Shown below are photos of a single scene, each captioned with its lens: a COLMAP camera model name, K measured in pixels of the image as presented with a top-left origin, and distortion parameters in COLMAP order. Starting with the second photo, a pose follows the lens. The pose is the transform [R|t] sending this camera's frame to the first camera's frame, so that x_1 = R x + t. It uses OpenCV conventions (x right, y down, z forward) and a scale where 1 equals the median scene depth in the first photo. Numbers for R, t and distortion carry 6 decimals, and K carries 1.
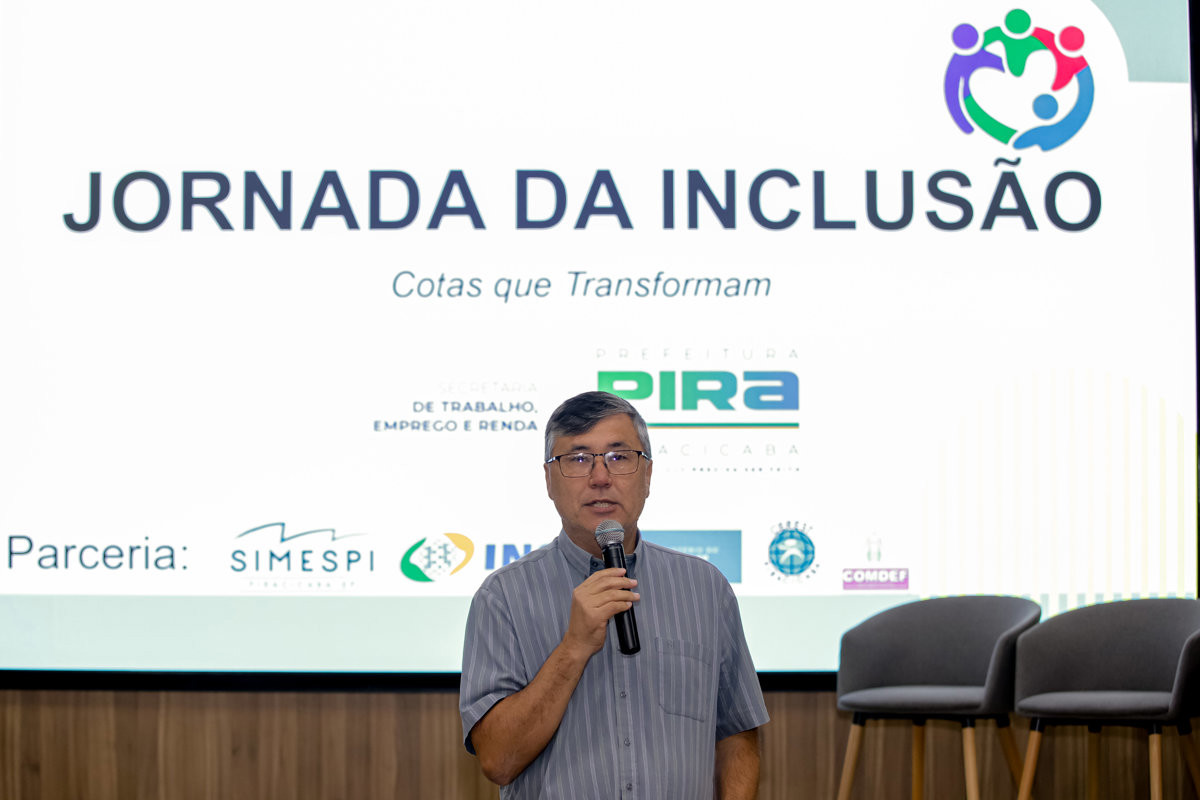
lens RADIAL K [[2703.9, 0, 574.9], [0, 2703.9, 422.8], [0, 0, 1]] dist [-0.282577, 0.000000]
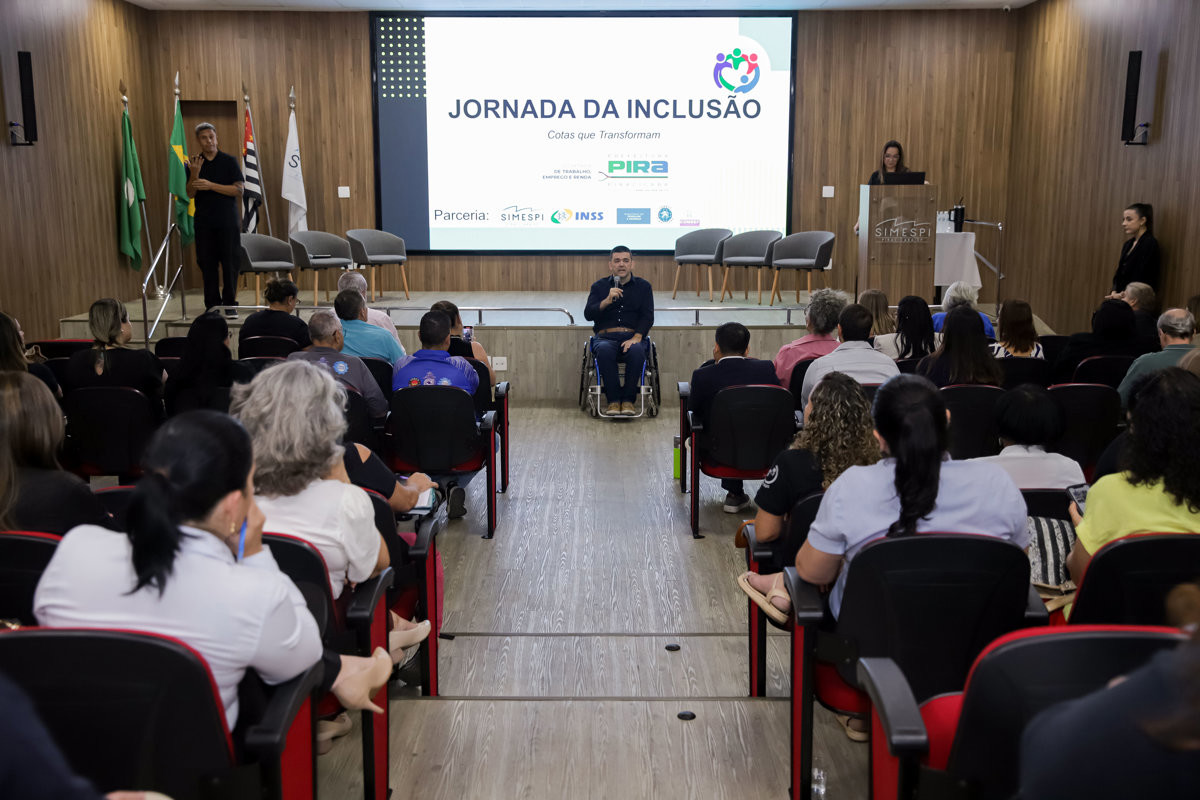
lens RADIAL K [[1328.6, 0, 604.0], [0, 1328.6, 405.4], [0, 0, 1]] dist [0.031423, 0.000000]
pose [[0.999987, 0.001691, 0.004878, -0.005030], [-0.002695, 0.976850, 0.213909, -0.076764], [-0.004403, -0.213919, 0.976841, -0.701839]]
